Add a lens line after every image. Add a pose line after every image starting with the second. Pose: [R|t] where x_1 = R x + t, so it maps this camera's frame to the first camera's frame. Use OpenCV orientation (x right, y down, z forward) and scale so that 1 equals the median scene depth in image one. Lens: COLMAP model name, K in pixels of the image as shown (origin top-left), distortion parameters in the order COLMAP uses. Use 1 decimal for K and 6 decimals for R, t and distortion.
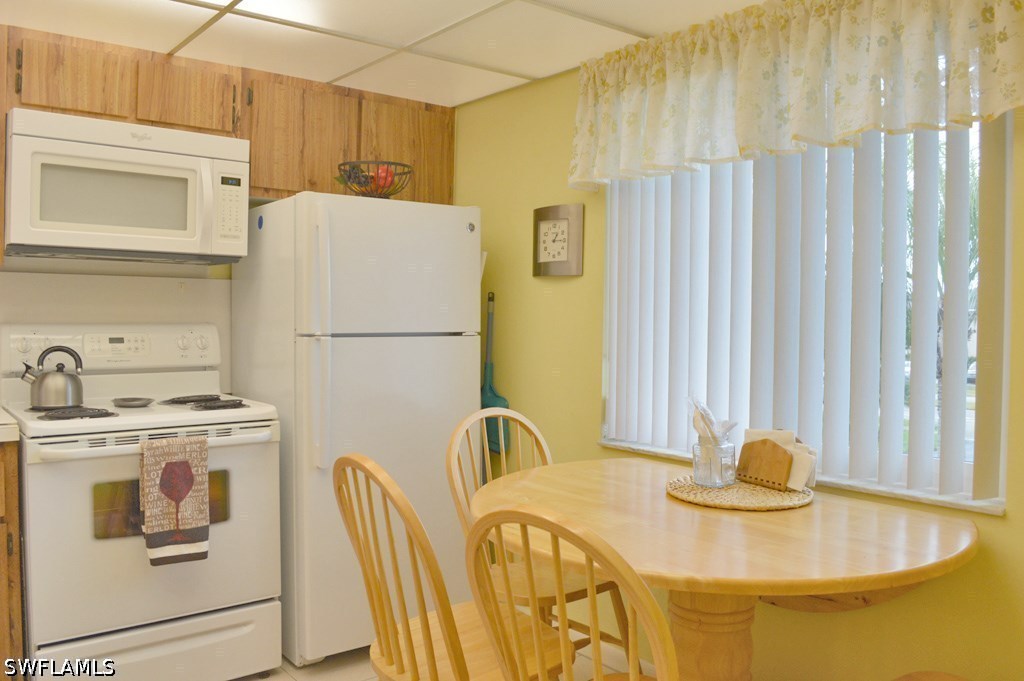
lens RADIAL K [[814.8, 0, 512.1], [0, 814.8, 346.0], [0, 0, 1]] dist [-0.068753, 0.000742]
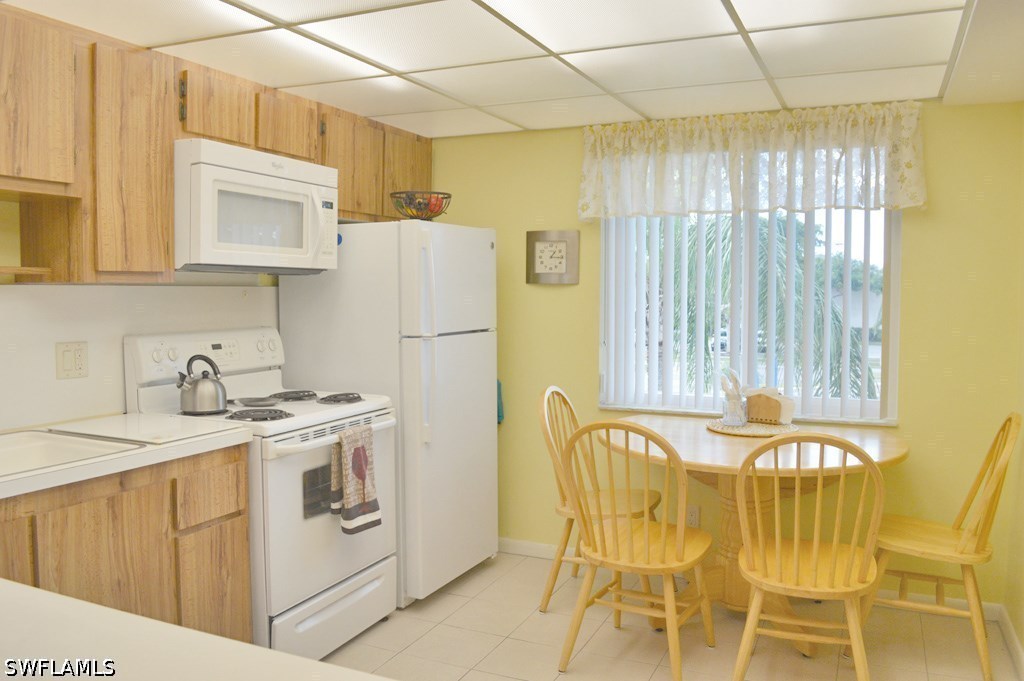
lens RADIAL K [[814.8, 0, 512.1], [0, 814.8, 346.0], [0, 0, 1]] dist [-0.068753, 0.000742]
pose [[0.894332, -0.039836, 0.445628, -0.675822], [0.025218, 0.998933, 0.038687, -0.043565], [-0.446694, -0.023361, 0.894382, -0.168536]]
